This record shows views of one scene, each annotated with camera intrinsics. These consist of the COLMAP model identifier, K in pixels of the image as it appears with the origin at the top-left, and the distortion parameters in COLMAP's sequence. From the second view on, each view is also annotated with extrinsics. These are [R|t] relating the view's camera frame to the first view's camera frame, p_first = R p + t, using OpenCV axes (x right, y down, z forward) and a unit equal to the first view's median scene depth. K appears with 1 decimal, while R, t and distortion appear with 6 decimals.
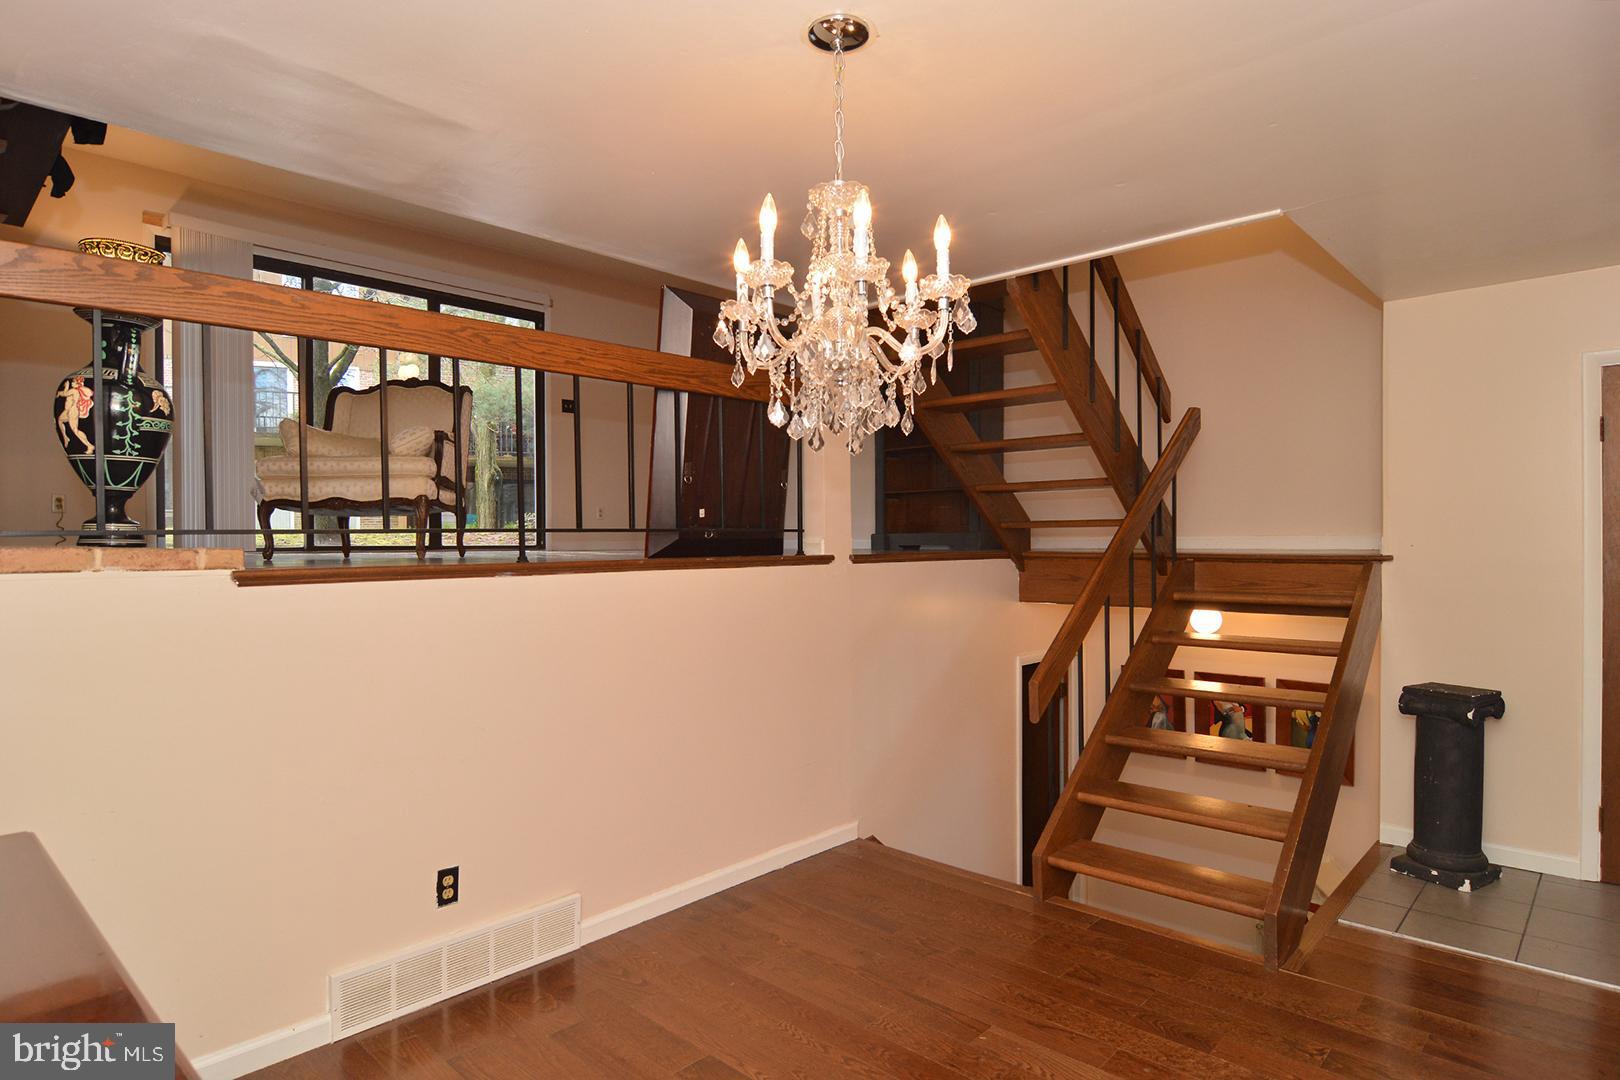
lens RADIAL K [[877.0, 0, 810.7], [0, 877.0, 553.6], [0, 0, 1]] dist [-0.005377, -0.007409]
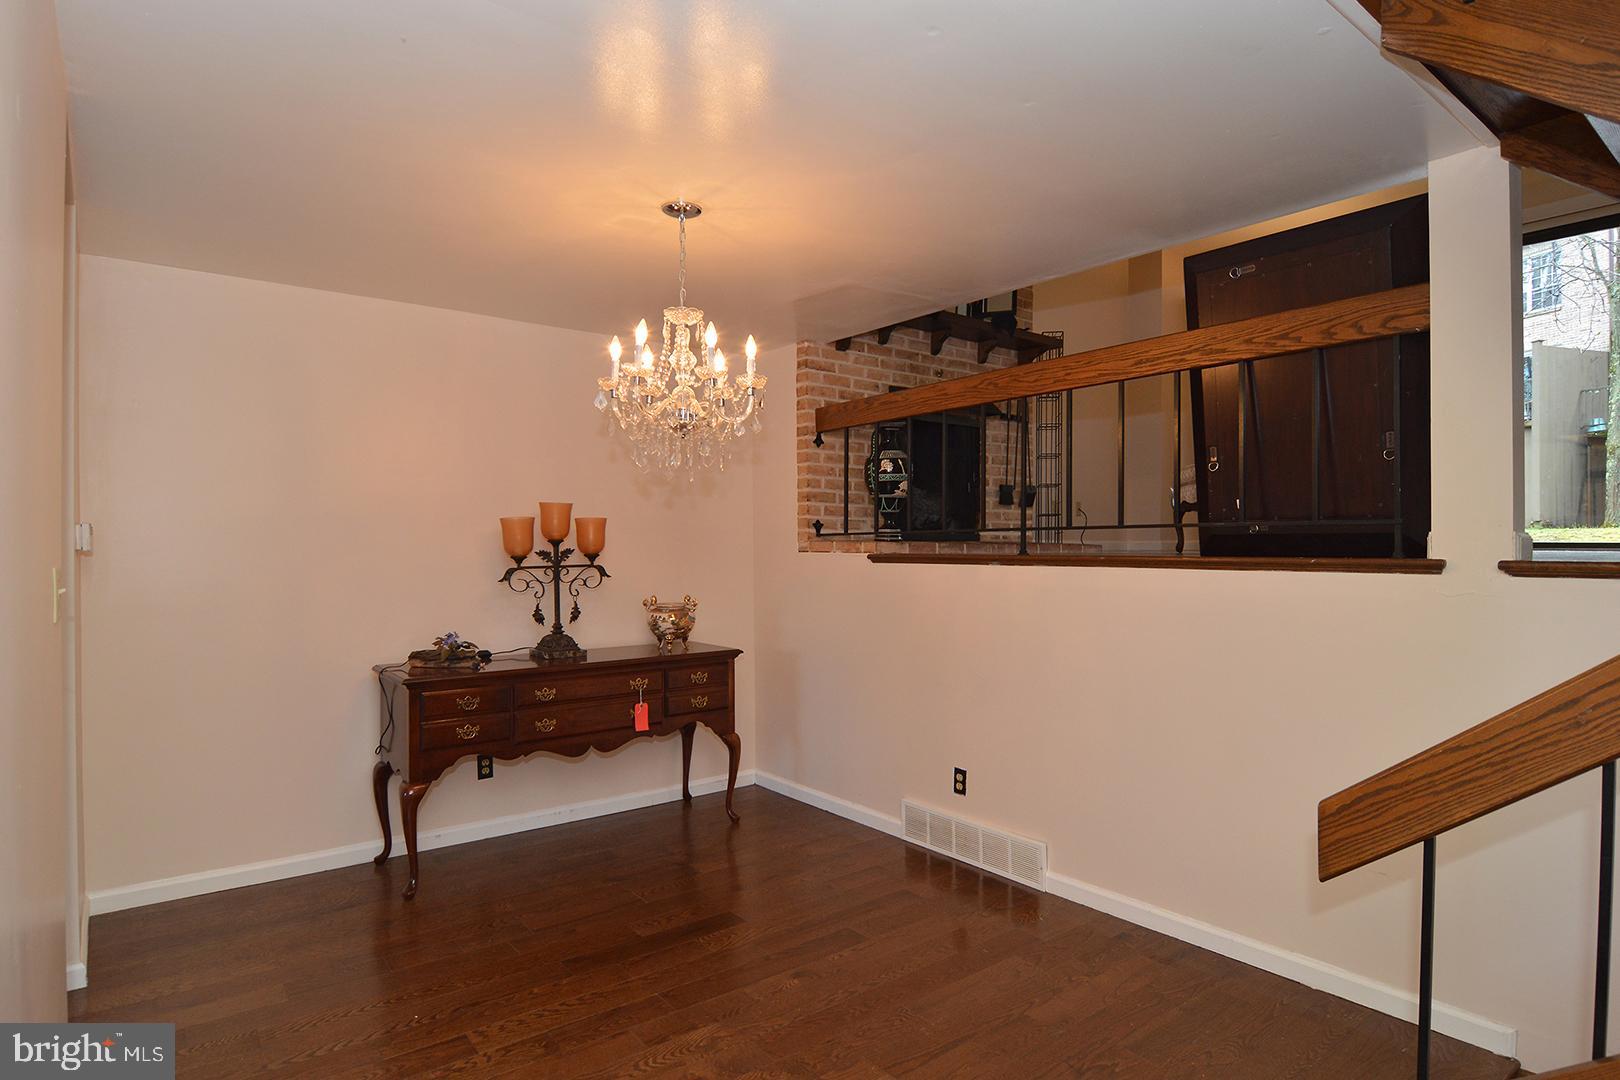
lens RADIAL K [[877.0, 0, 805.6], [0, 877.0, 538.2], [0, 0, 1]] dist [-0.005377, -0.007409]
pose [[-0.134723, 0.009113, -0.990841, 0.926391], [-0.002281, 0.999952, 0.009506, -0.024601], [0.990881, 0.003541, -0.134696, 0.854006]]
